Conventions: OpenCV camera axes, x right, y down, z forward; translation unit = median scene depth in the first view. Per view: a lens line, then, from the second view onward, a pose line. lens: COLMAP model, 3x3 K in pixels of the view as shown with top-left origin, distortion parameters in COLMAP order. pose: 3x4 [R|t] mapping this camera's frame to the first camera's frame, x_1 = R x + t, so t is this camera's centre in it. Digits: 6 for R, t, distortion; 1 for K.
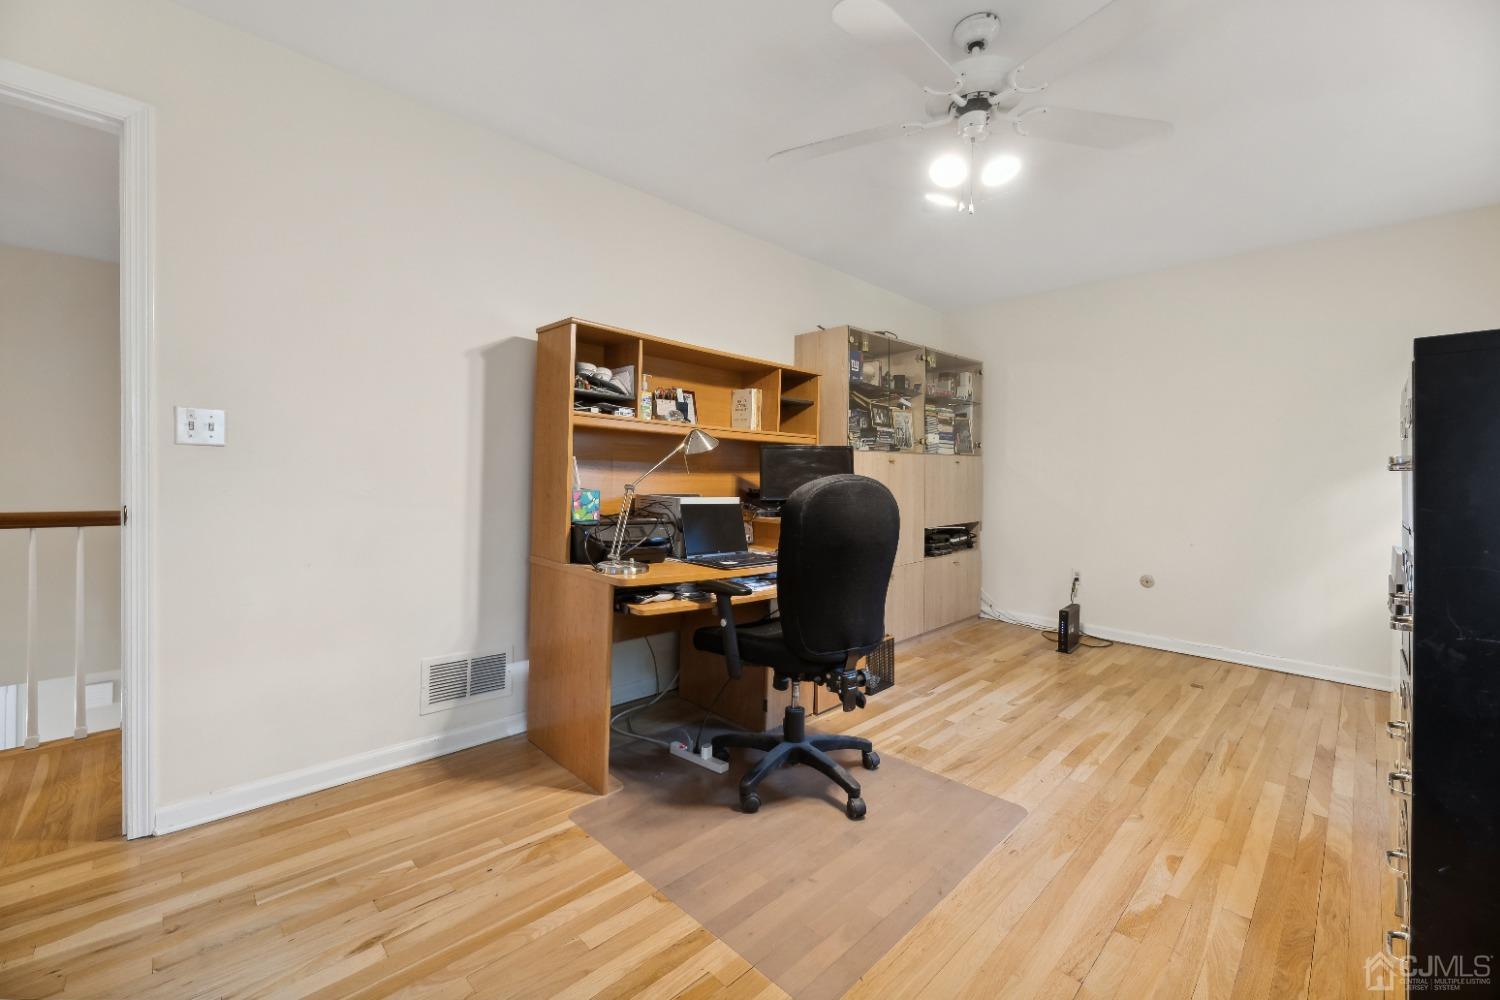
lens RADIAL K [[611.6, 0, 749.7], [0, 611.6, 486.3], [0, 0, 1]] dist [0.001528, -0.000983]
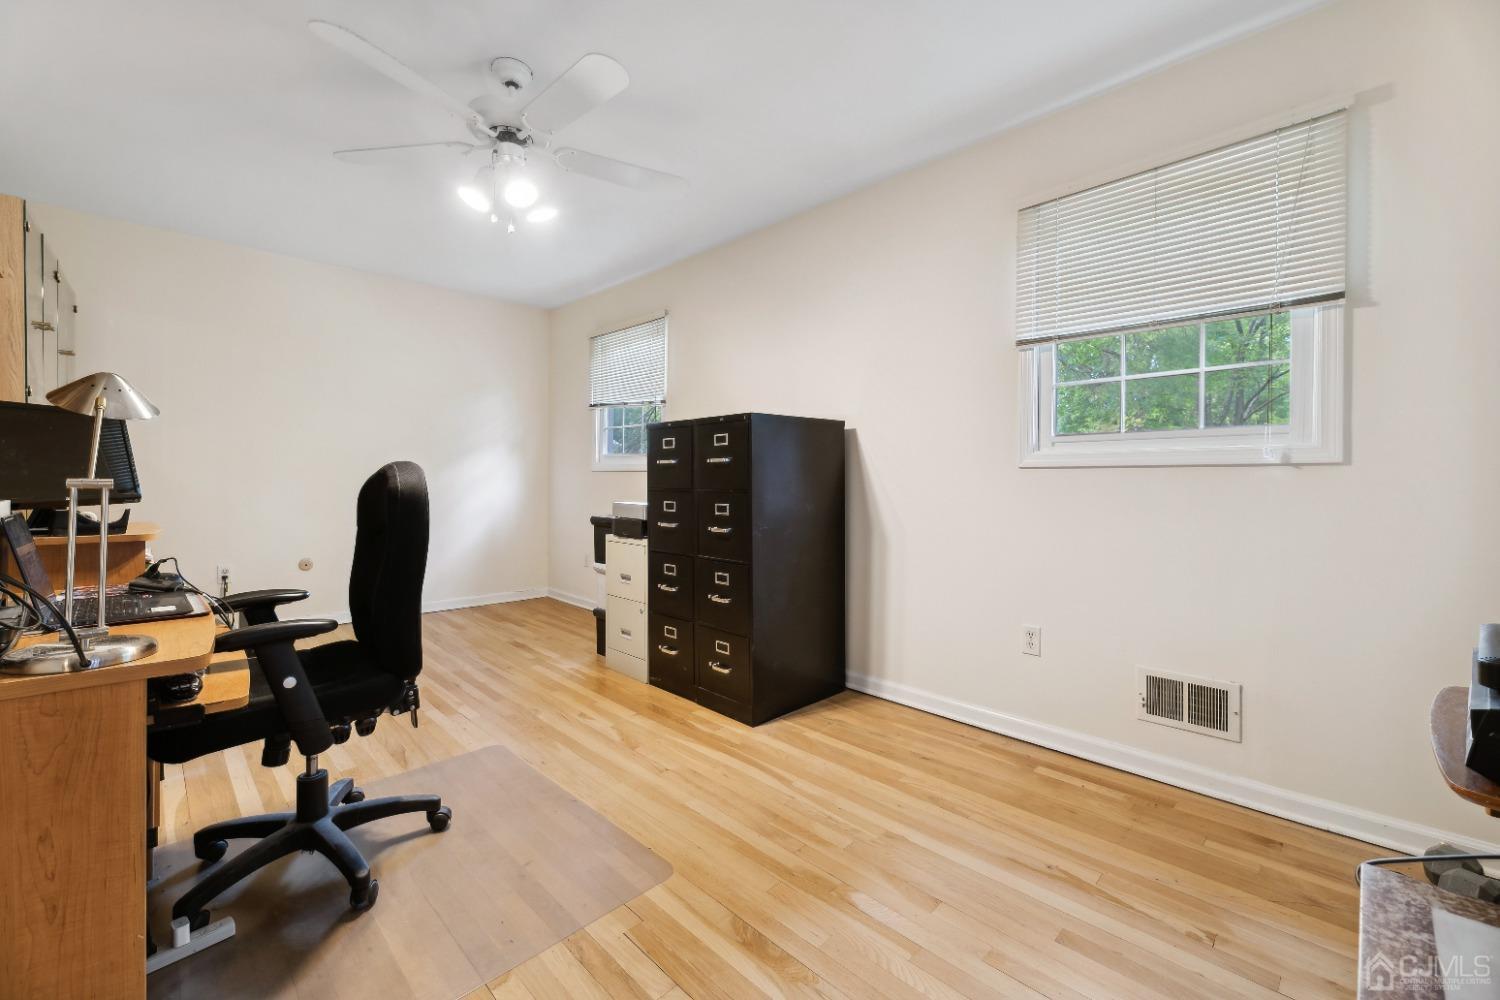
lens RADIAL K [[611.6, 0, 748.3], [0, 611.6, 489.3], [0, 0, 1]] dist [0.001528, -0.000983]
pose [[-0.014003, -0.032494, 0.999374, -0.741449], [-0.000152, 0.999472, 0.032495, -0.008278], [-0.999902, 0.000303, -0.014001, 0.534658]]
